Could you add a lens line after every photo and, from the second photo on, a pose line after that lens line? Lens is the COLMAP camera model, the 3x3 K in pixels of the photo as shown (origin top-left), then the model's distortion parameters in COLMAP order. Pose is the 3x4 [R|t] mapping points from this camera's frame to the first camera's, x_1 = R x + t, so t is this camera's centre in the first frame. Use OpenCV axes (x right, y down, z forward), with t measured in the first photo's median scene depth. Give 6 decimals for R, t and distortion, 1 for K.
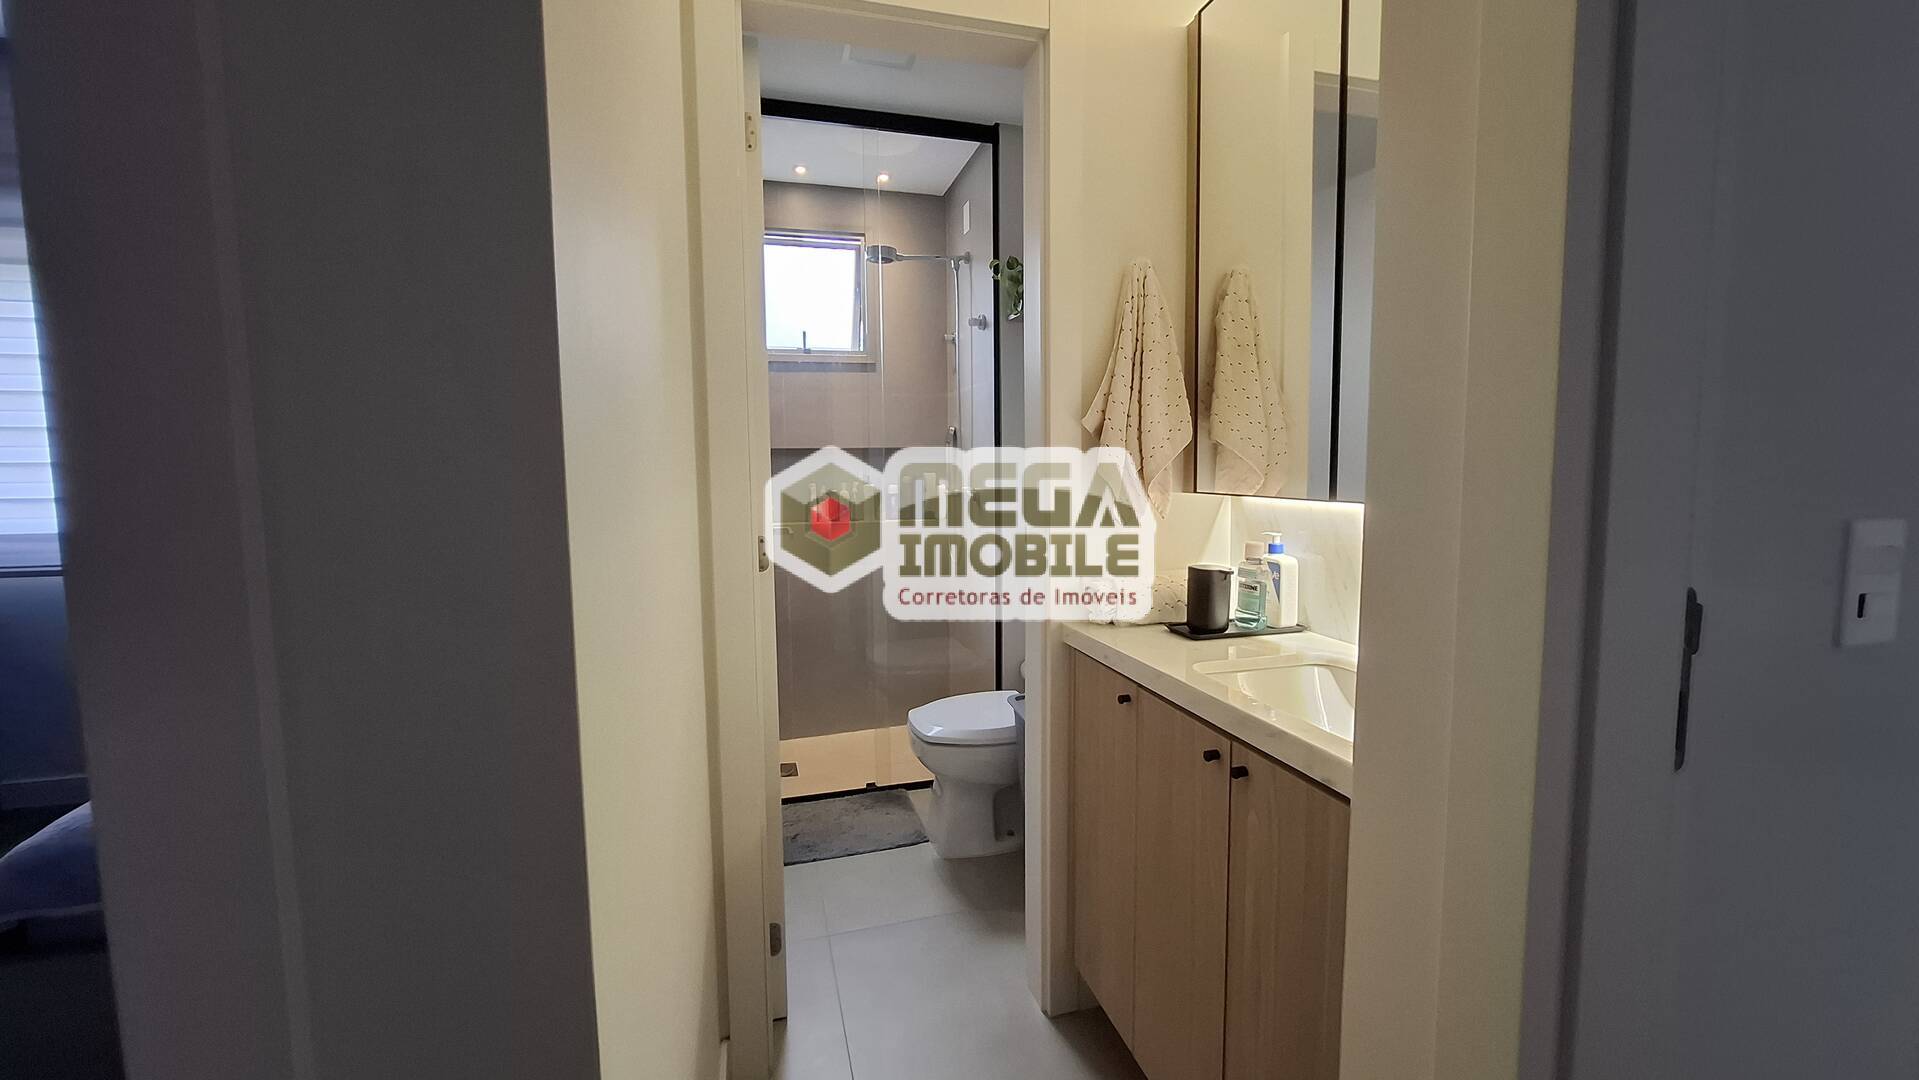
lens RADIAL K [[762.1, 0, 951.9], [0, 762.1, 534.4], [0, 0, 1]] dist [0.000540, -0.000032]
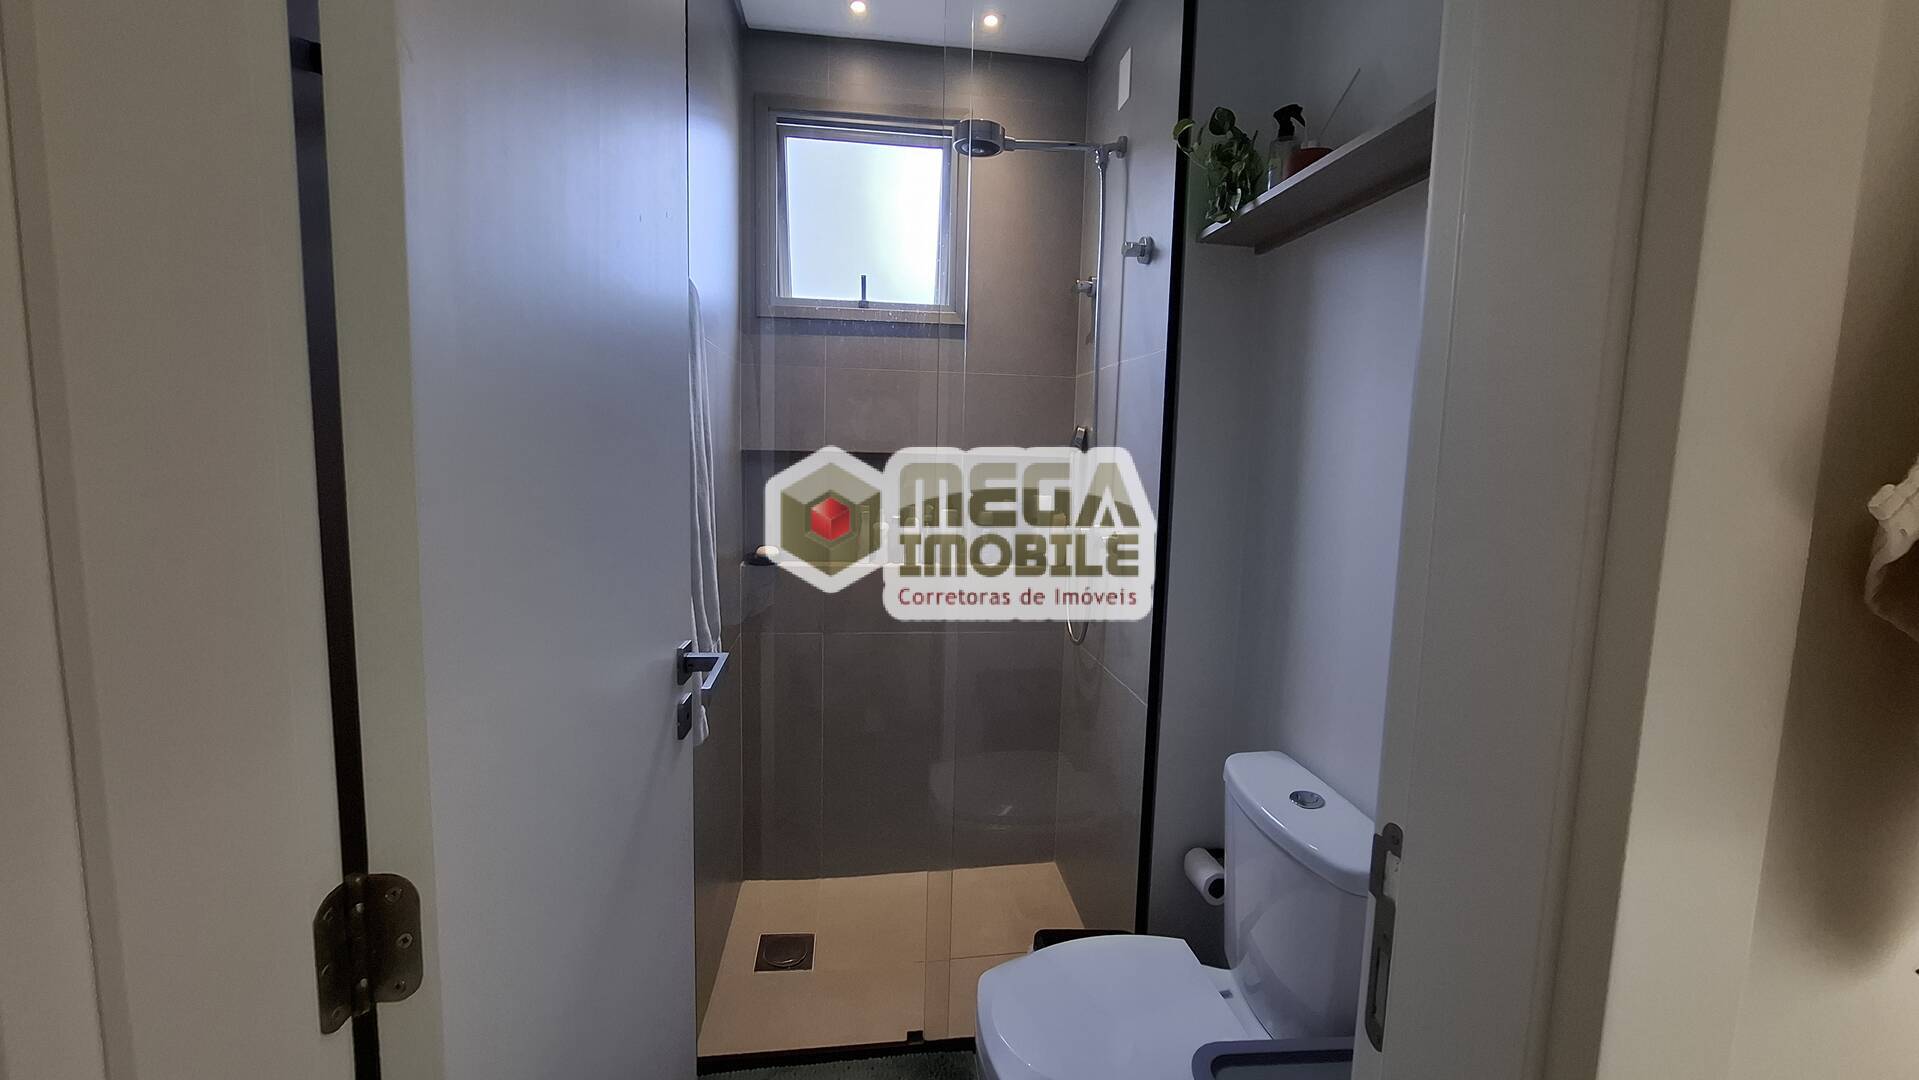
lens RADIAL K [[762.1, 0, 968.8], [0, 762.1, 529.3], [0, 0, 1]] dist [0.000540, -0.000032]
pose [[0.989737, 0.052637, -0.132855, -0.003842], [-0.050110, 0.998495, 0.022292, -0.071652], [0.133829, -0.015406, 0.990885, 0.387893]]
